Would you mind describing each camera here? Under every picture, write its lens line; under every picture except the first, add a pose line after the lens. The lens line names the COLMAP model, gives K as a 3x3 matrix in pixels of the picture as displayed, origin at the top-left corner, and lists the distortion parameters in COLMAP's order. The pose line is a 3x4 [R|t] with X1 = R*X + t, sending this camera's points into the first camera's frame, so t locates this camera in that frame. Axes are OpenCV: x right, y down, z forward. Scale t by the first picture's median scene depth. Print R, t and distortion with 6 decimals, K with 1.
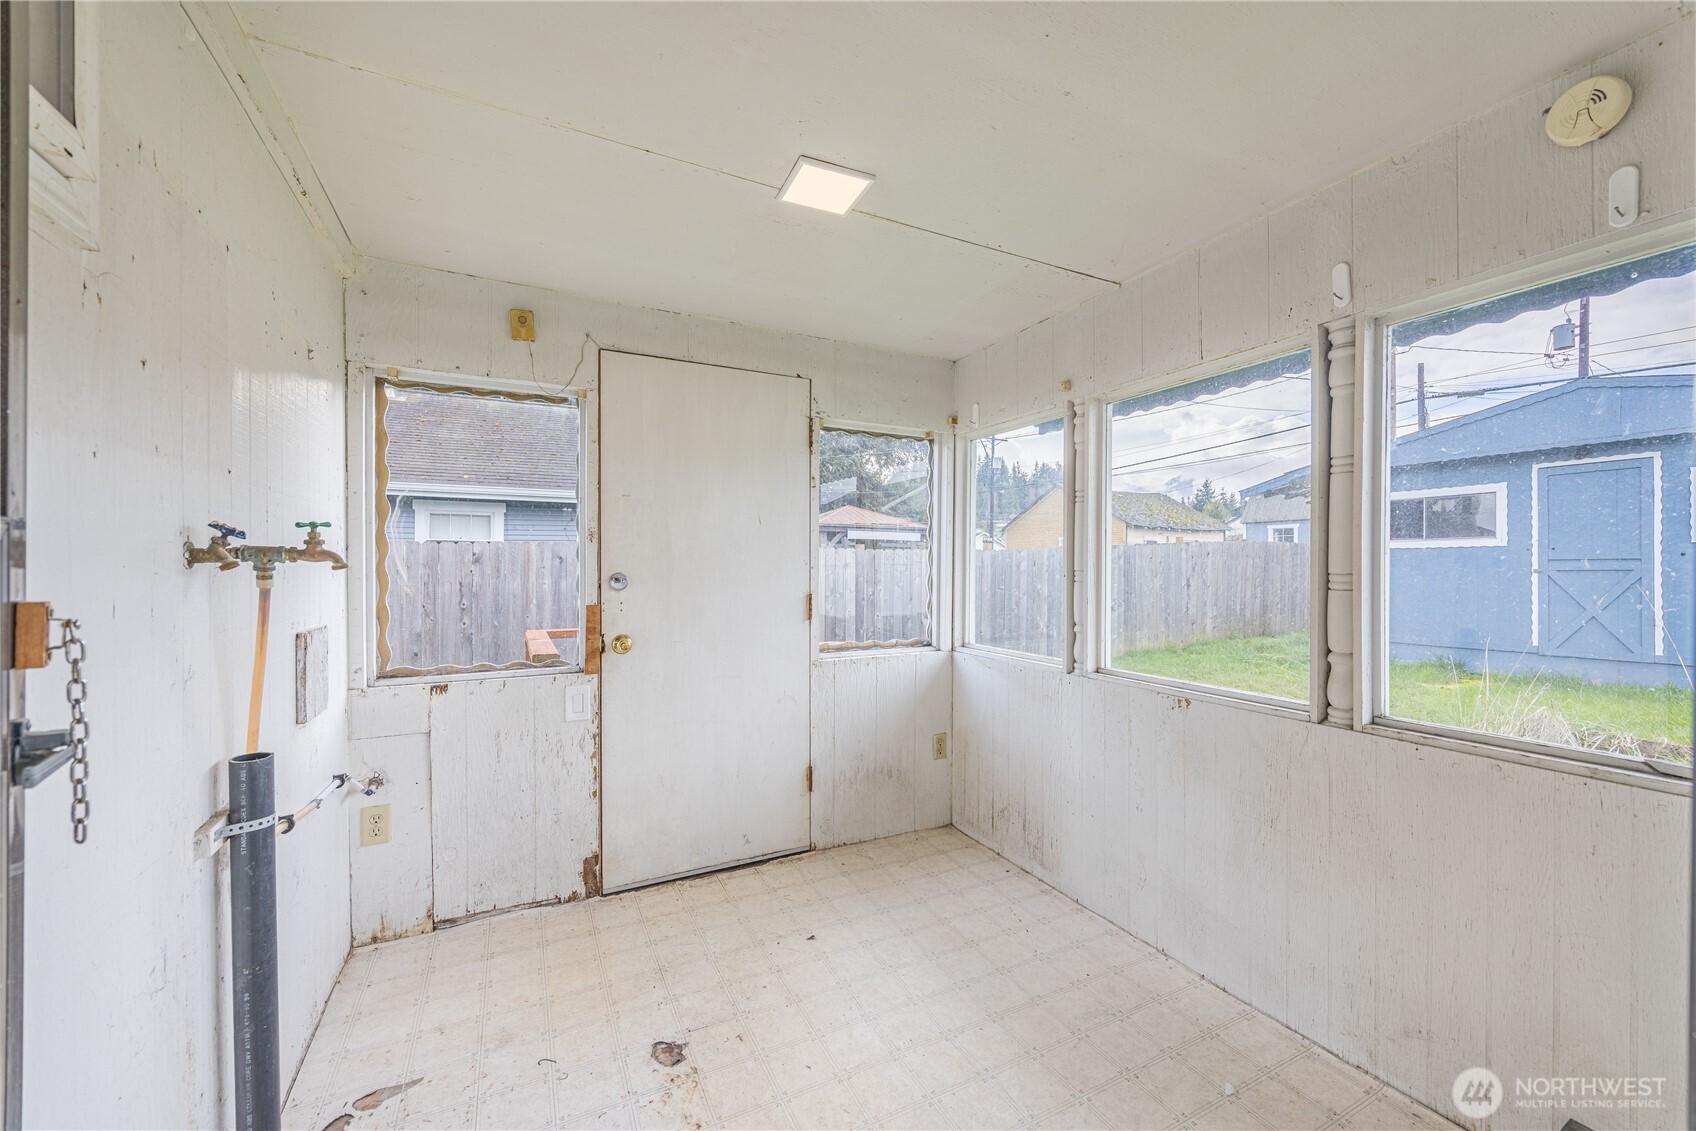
lens RADIAL K [[653.5, 0, 848.5], [0, 653.5, 569.7], [0, 0, 1]] dist [0.001168, -0.000557]
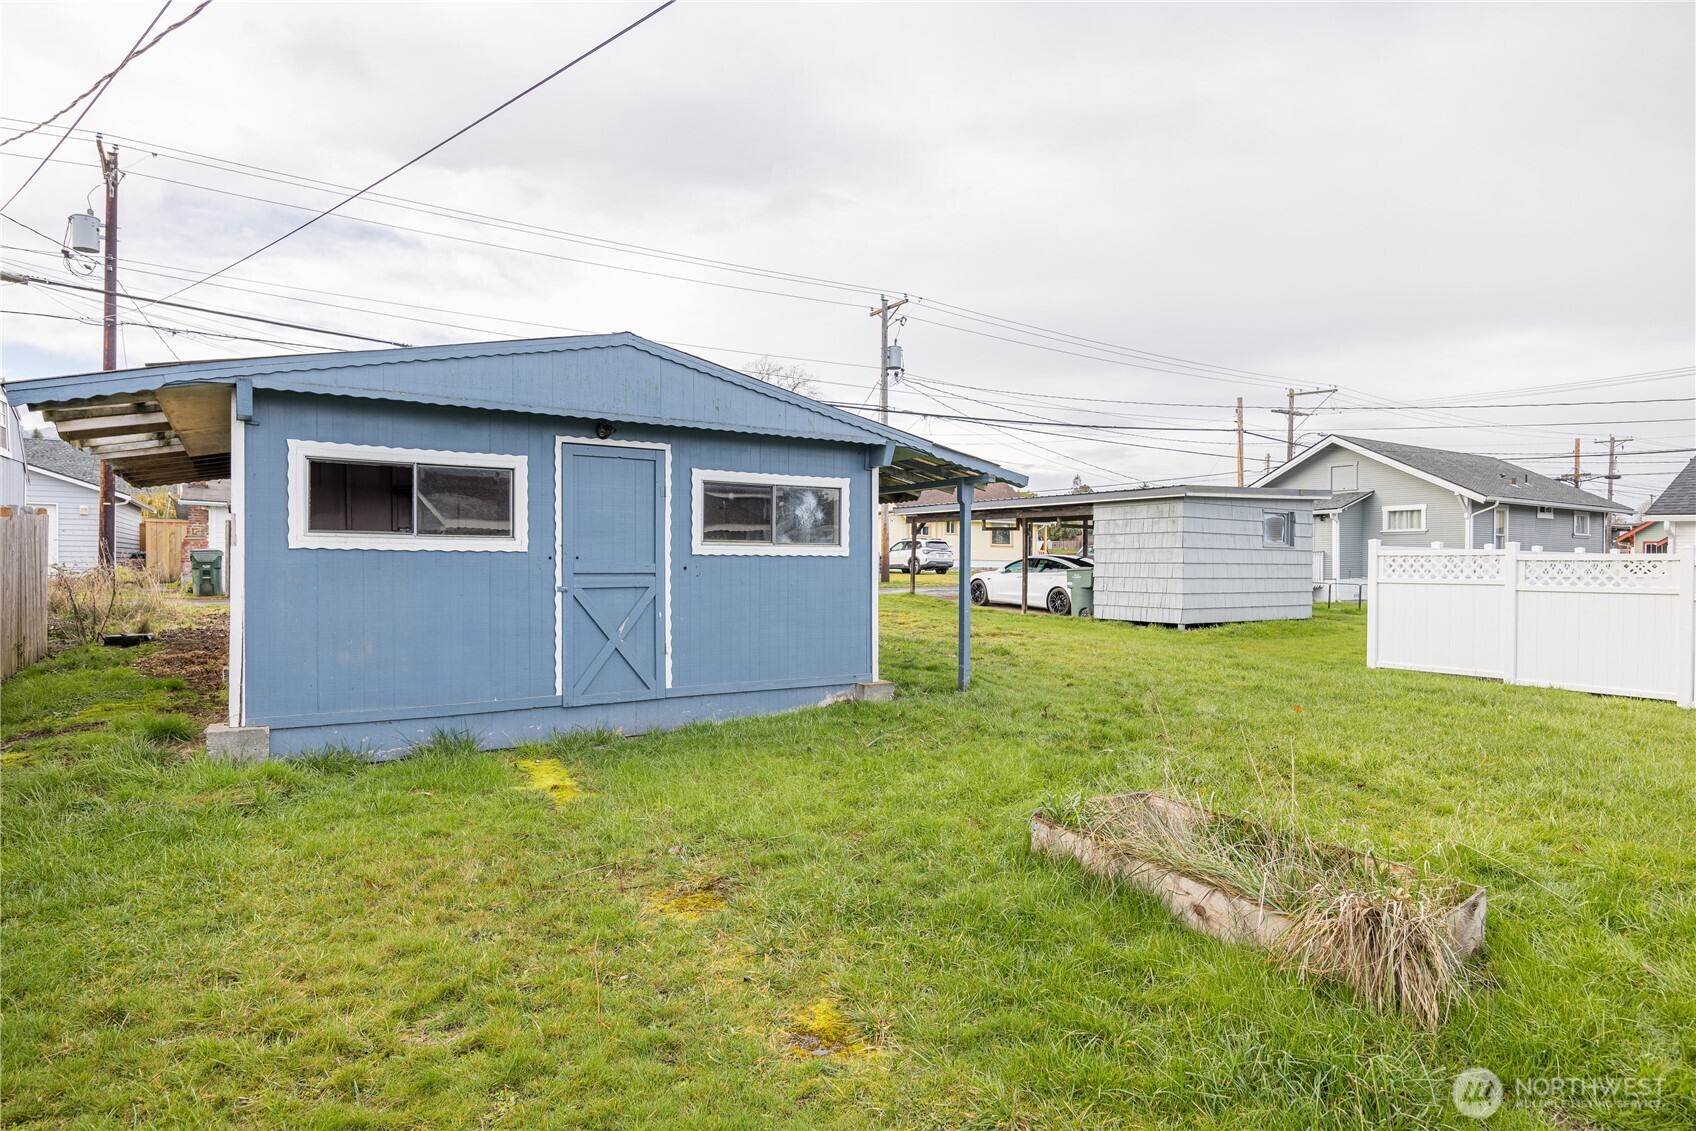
lens RADIAL K [[929.2, 0, 849.5], [0, 929.2, 574.2], [0, 0, 1]] dist [-0.007085, 0.000378]
pose [[-0.123567, -0.015013, 0.992223, 0.034474], [-0.005158, 0.999882, 0.014487, -0.036605], [-0.992323, -0.003327, -0.123629, 1.001005]]
